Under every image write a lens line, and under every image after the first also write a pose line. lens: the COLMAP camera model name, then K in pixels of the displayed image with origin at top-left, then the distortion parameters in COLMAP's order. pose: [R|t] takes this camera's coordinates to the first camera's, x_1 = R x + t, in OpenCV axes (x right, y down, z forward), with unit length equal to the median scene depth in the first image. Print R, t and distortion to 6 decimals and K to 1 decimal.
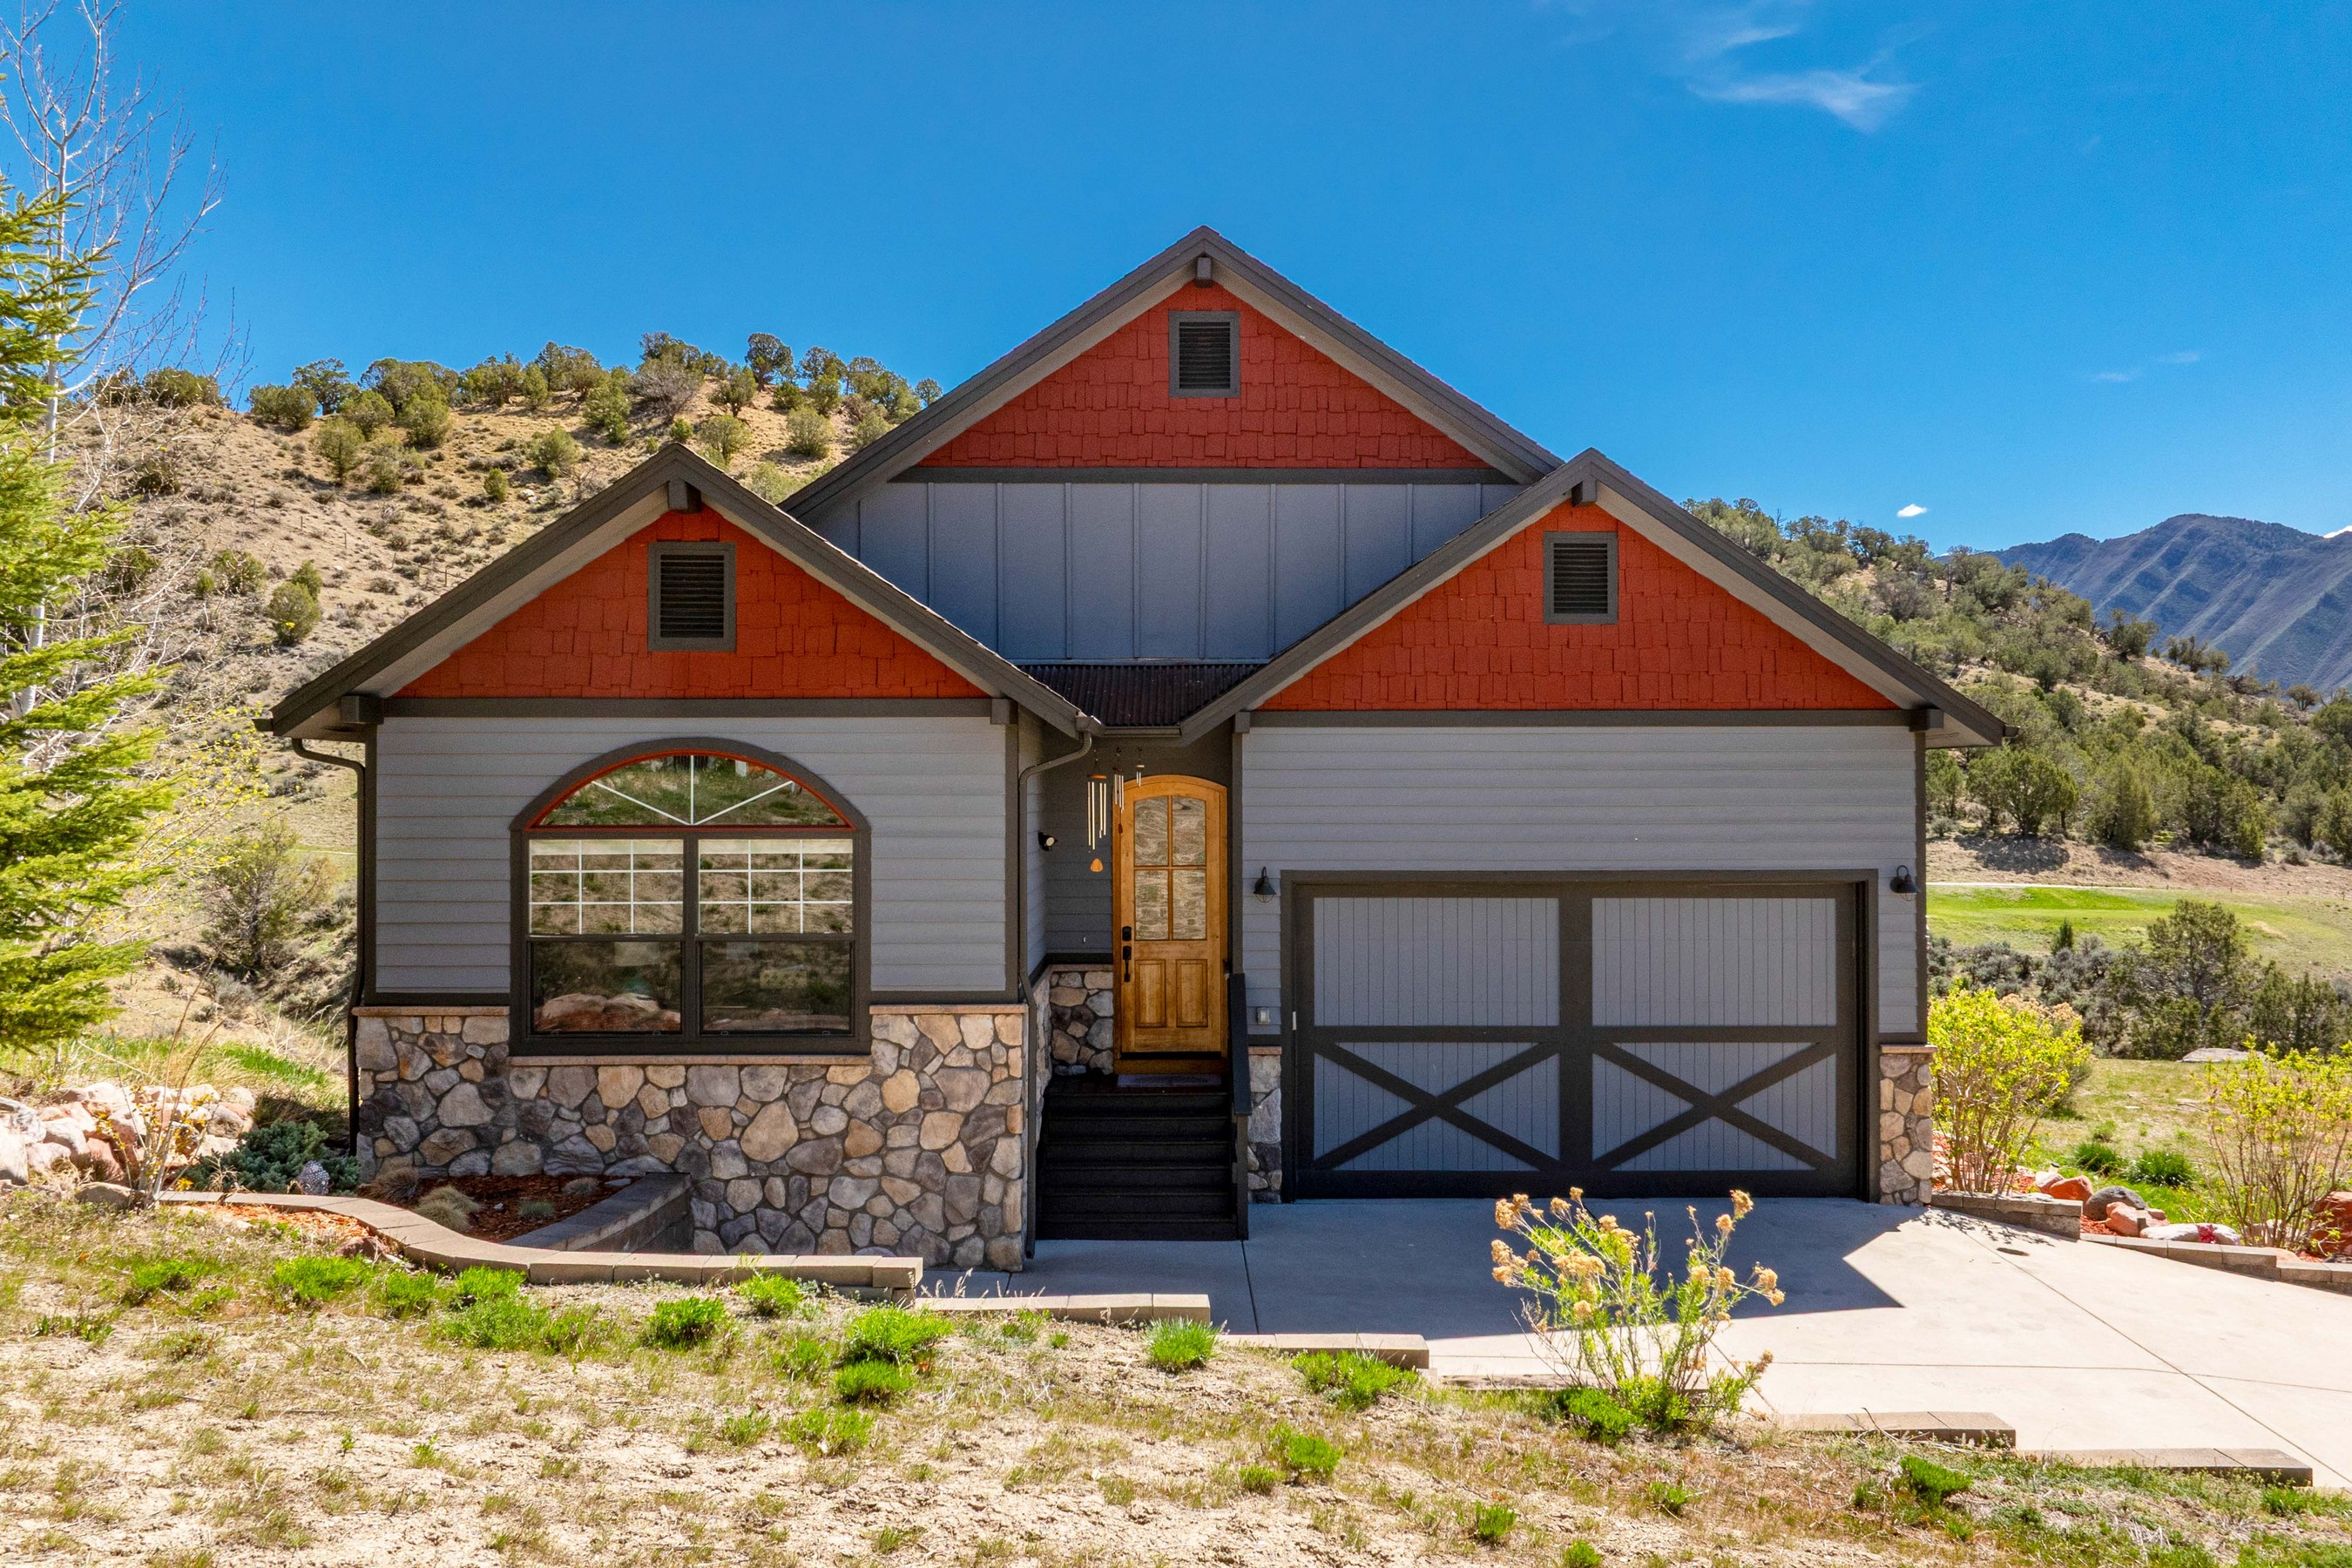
lens RADIAL K [[1952.0, 0, 1176.0], [0, 1952.0, 784.0], [0, 0, 1]] dist [0.006815, -0.099392]
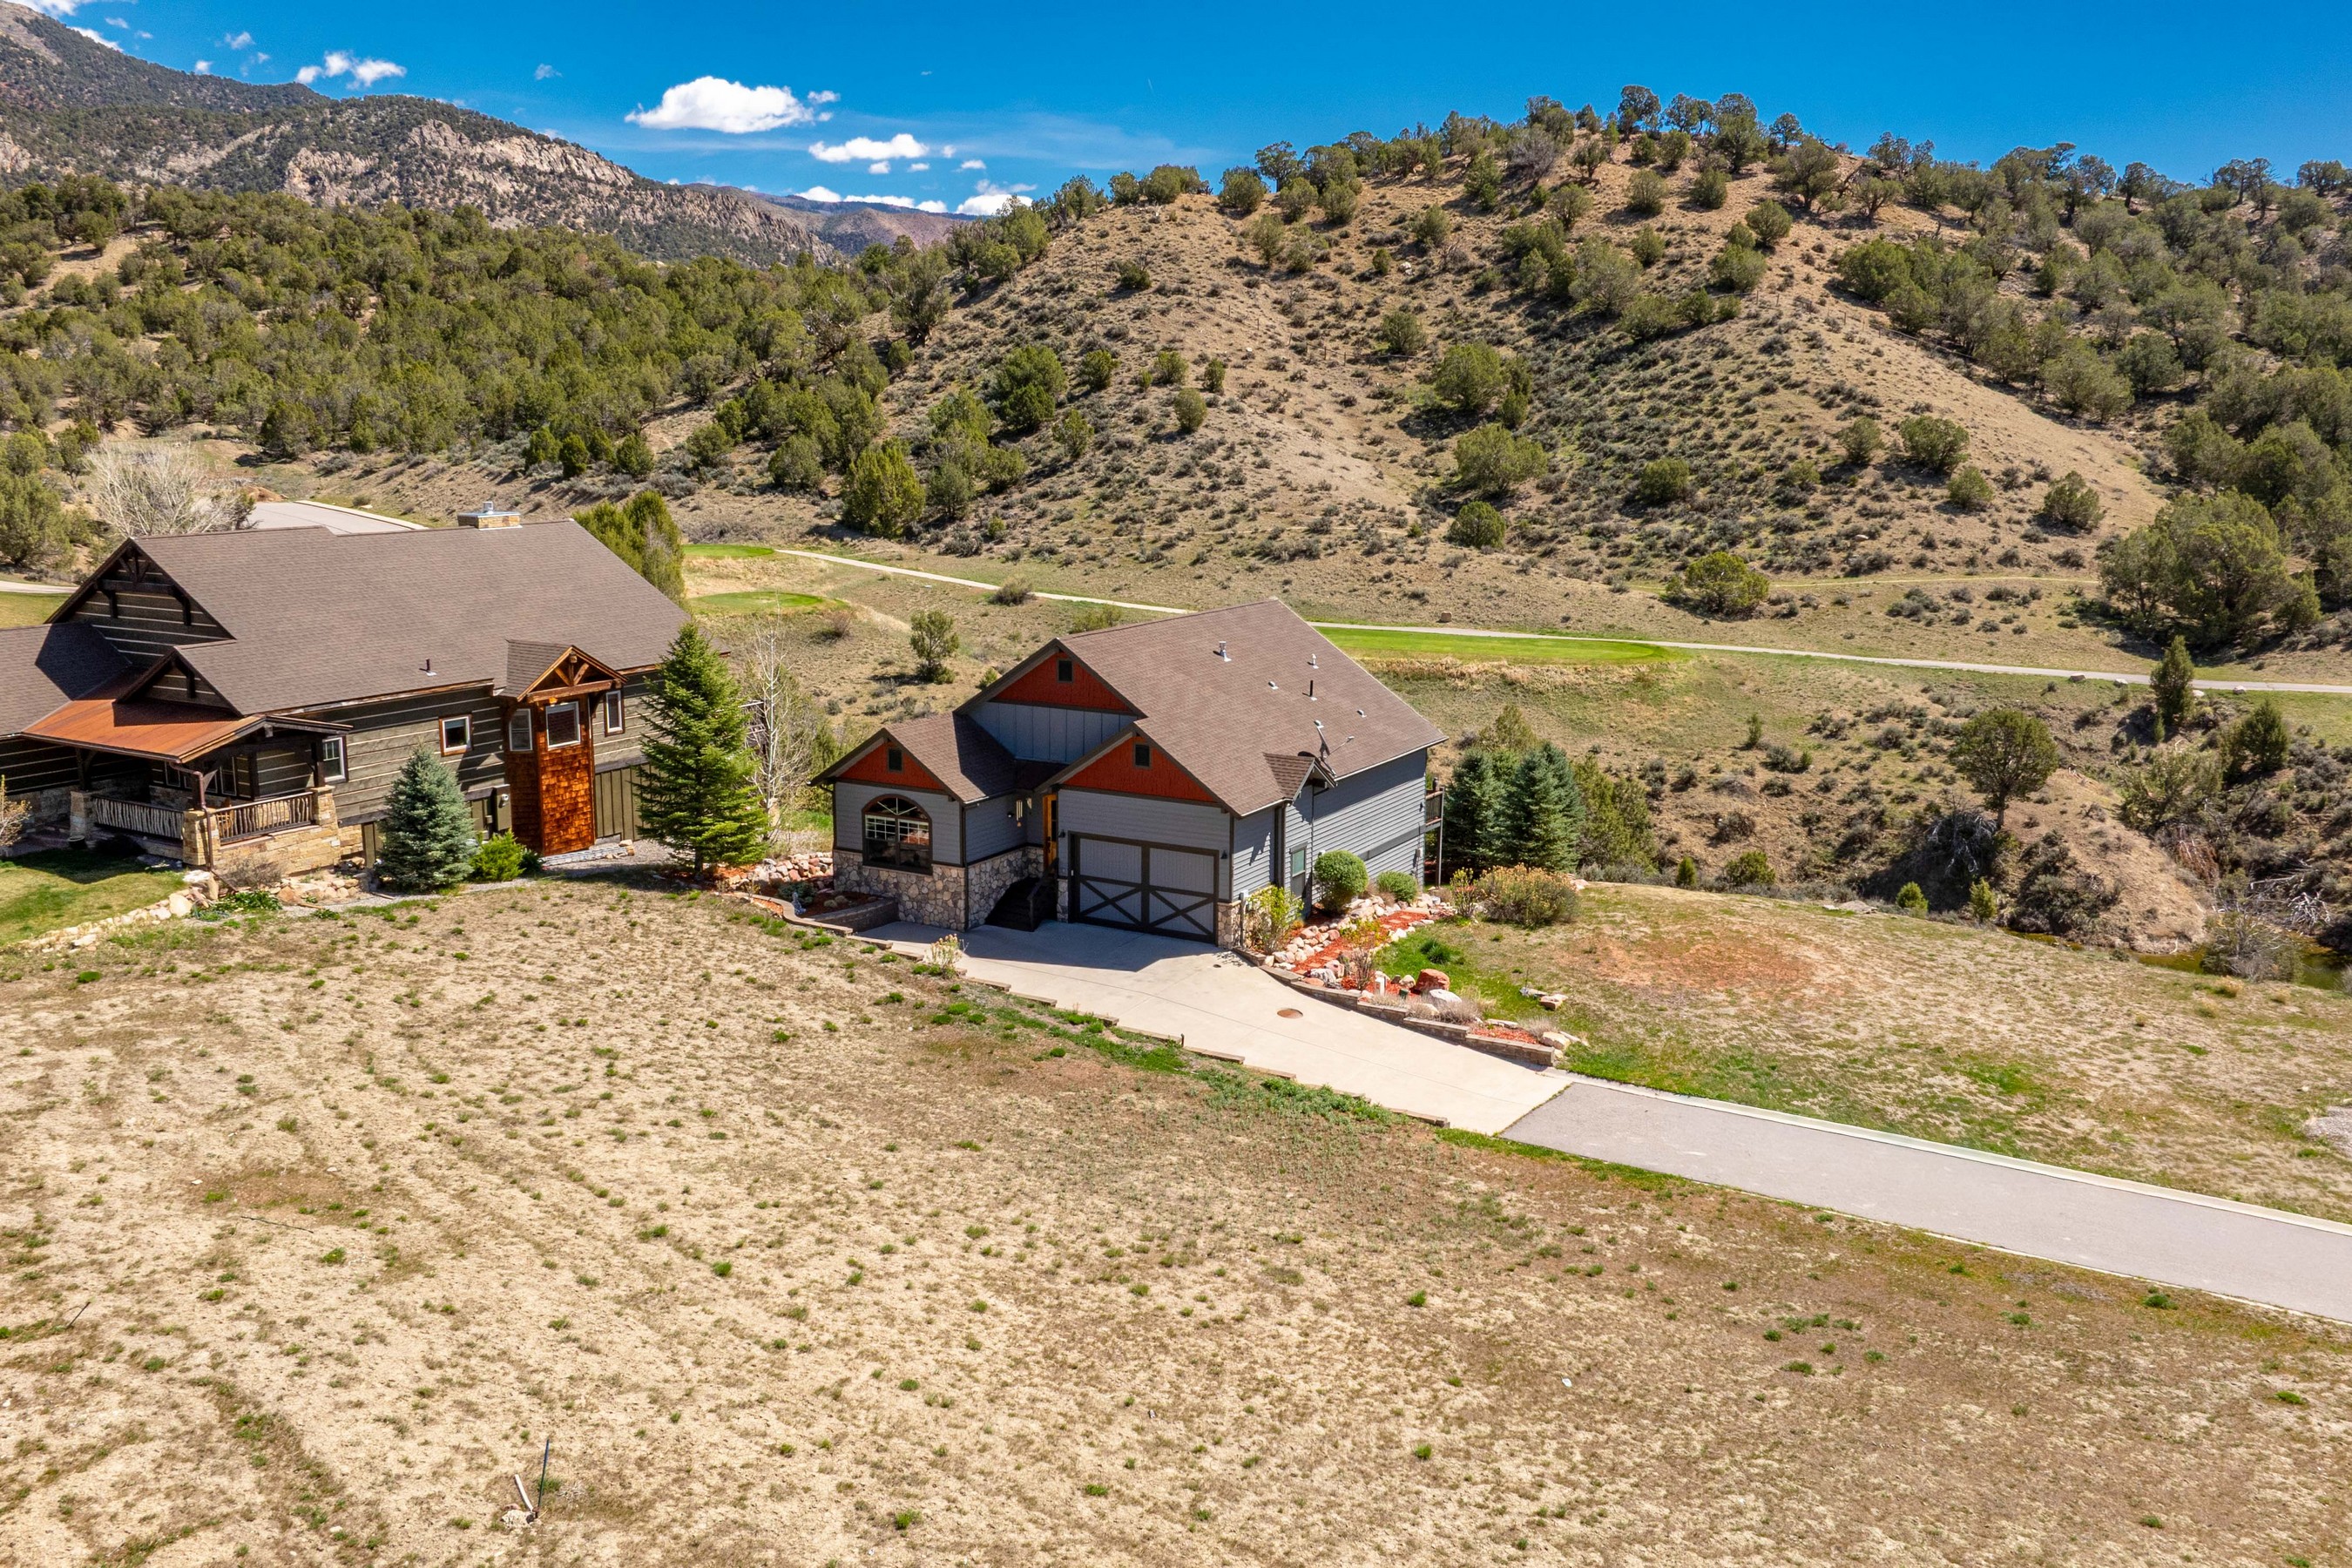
lens RADIAL K [[1952.0, 0, 1176.0], [0, 1952.0, 784.0], [0, 0, 1]] dist [0.006815, -0.099392]
pose [[0.860523, 0.101173, -0.499264, 0.207067], [0.000836, 0.979798, 0.199990, -0.077773], [0.509412, -0.172513, 0.843053, -0.192648]]
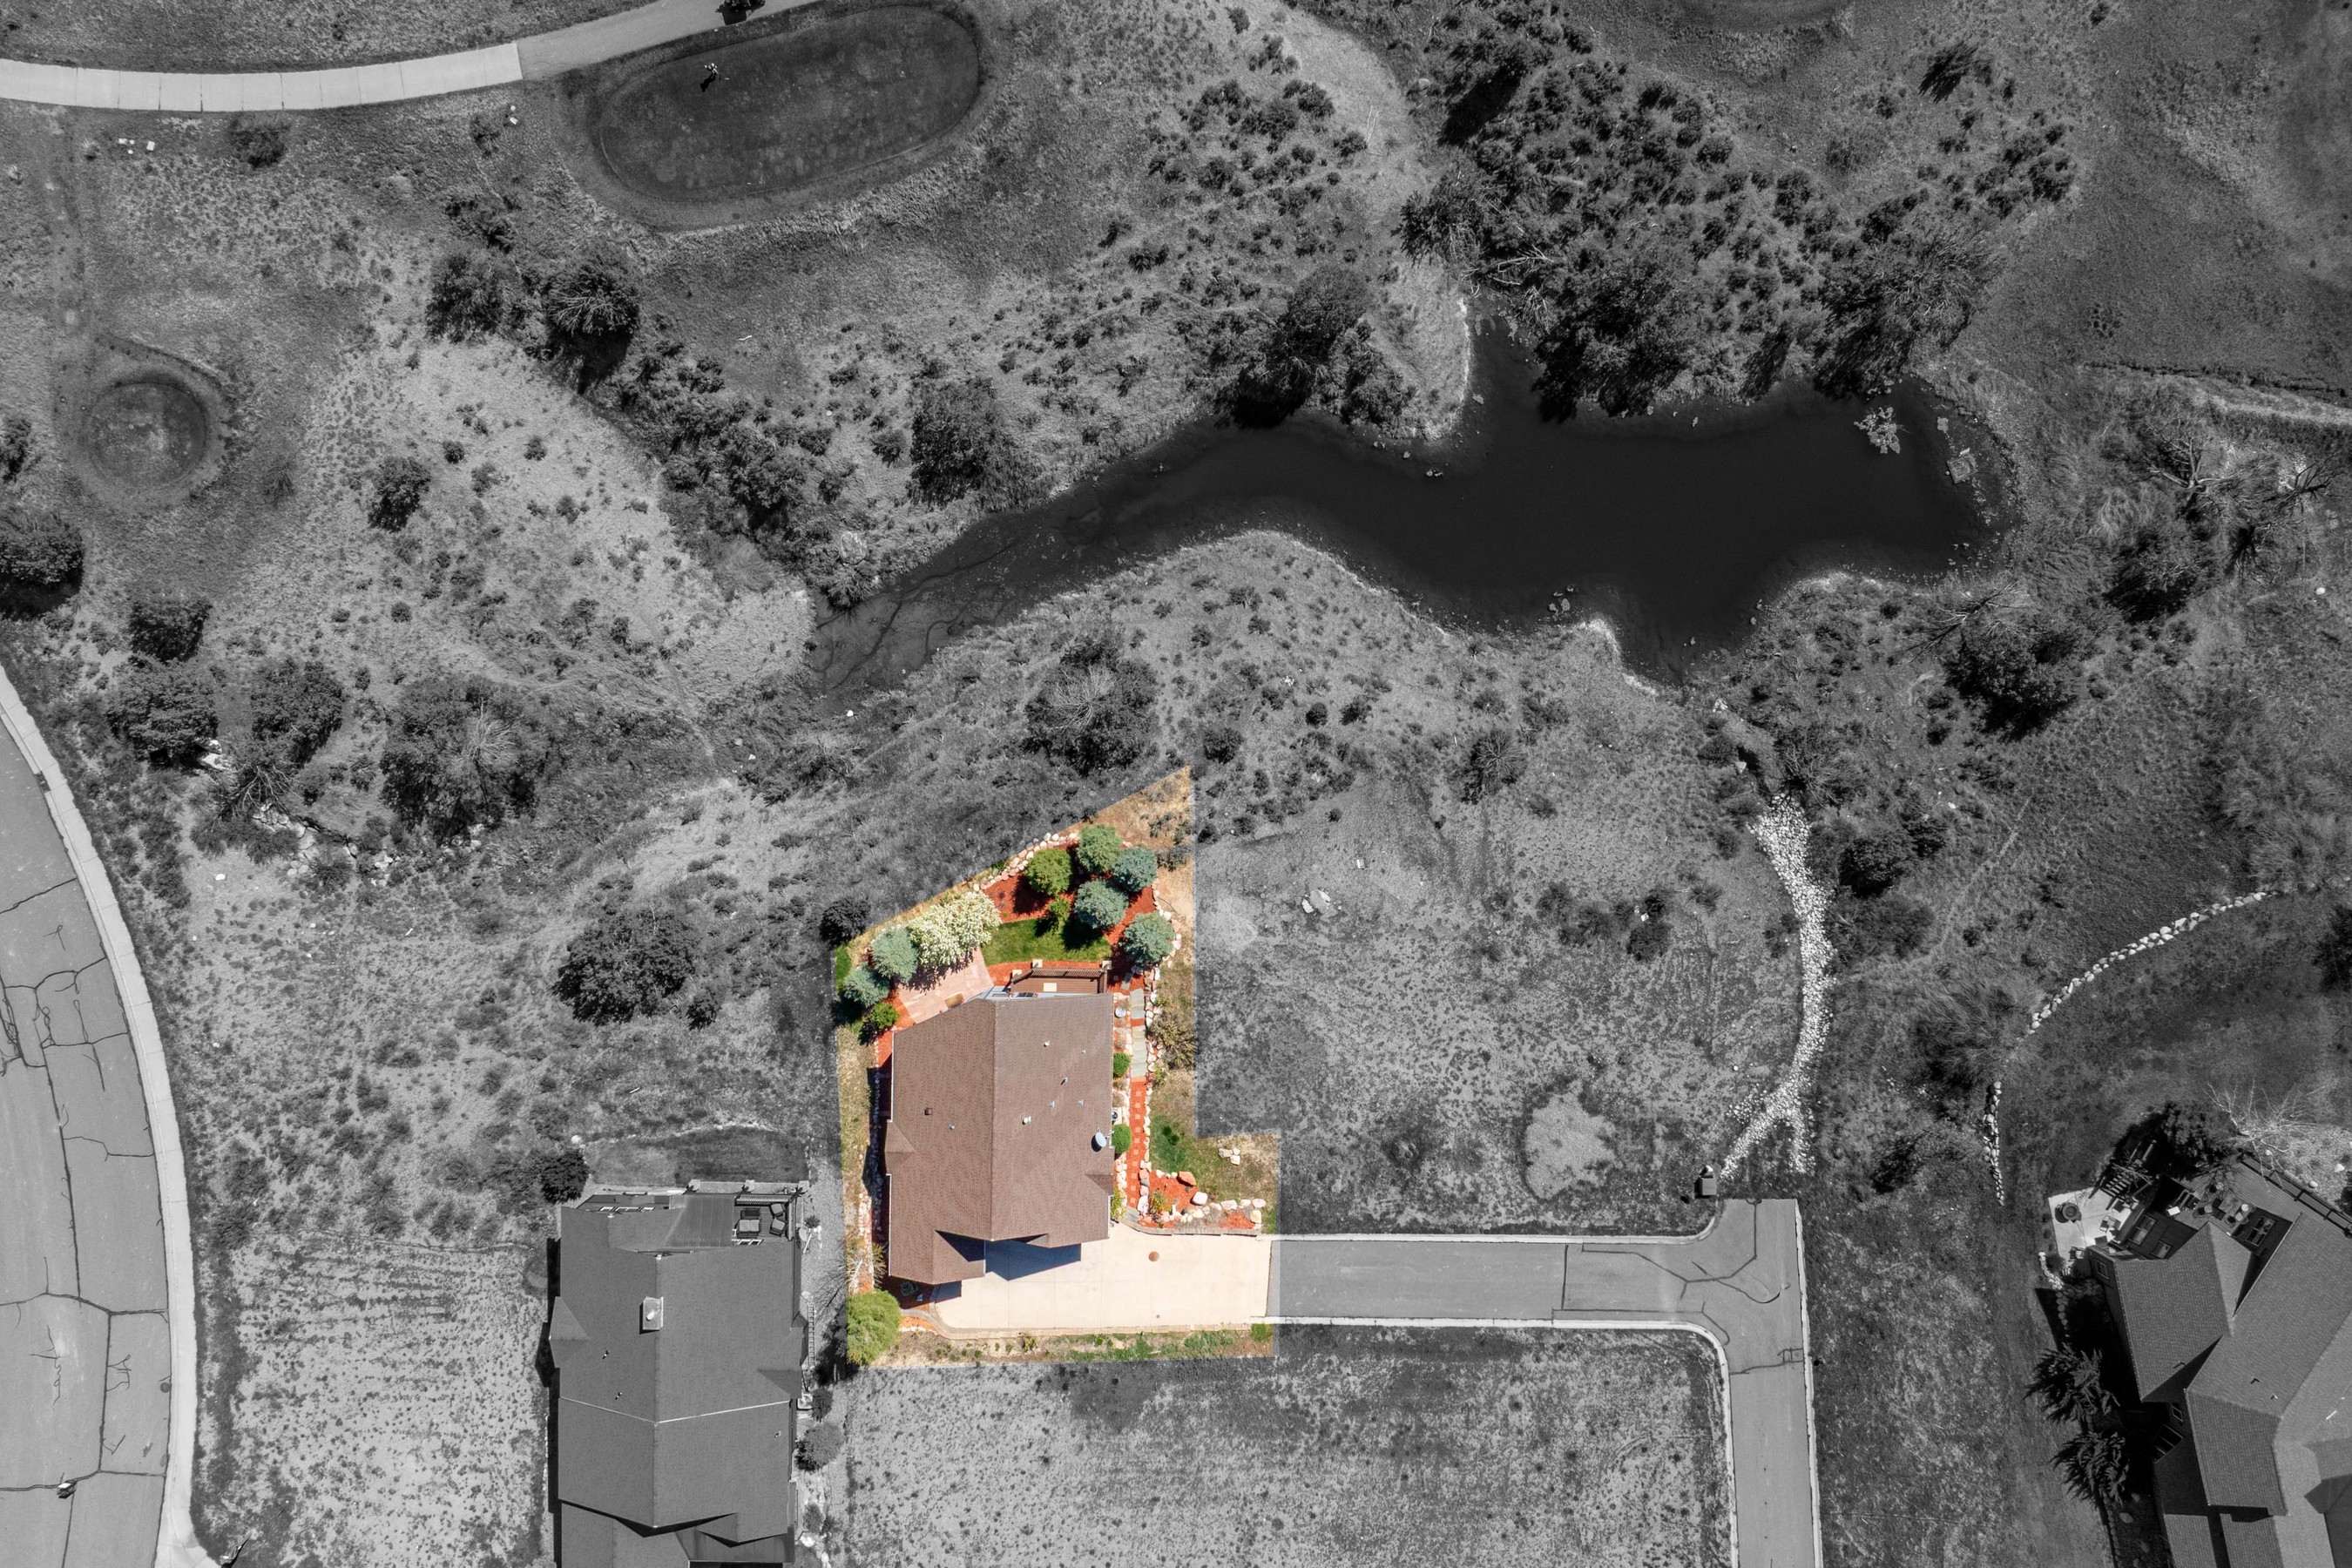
lens RADIAL K [[1952.0, 0, 1176.0], [0, 1952.0, 784.0], [0, 0, 1]] dist [0.006815, -0.099392]
pose [[0.999506, 0.031335, 0.002215, 0.064724], [-0.001344, -0.027788, 0.999613, -0.757186], [0.031384, -0.999123, -0.027732, 0.300261]]
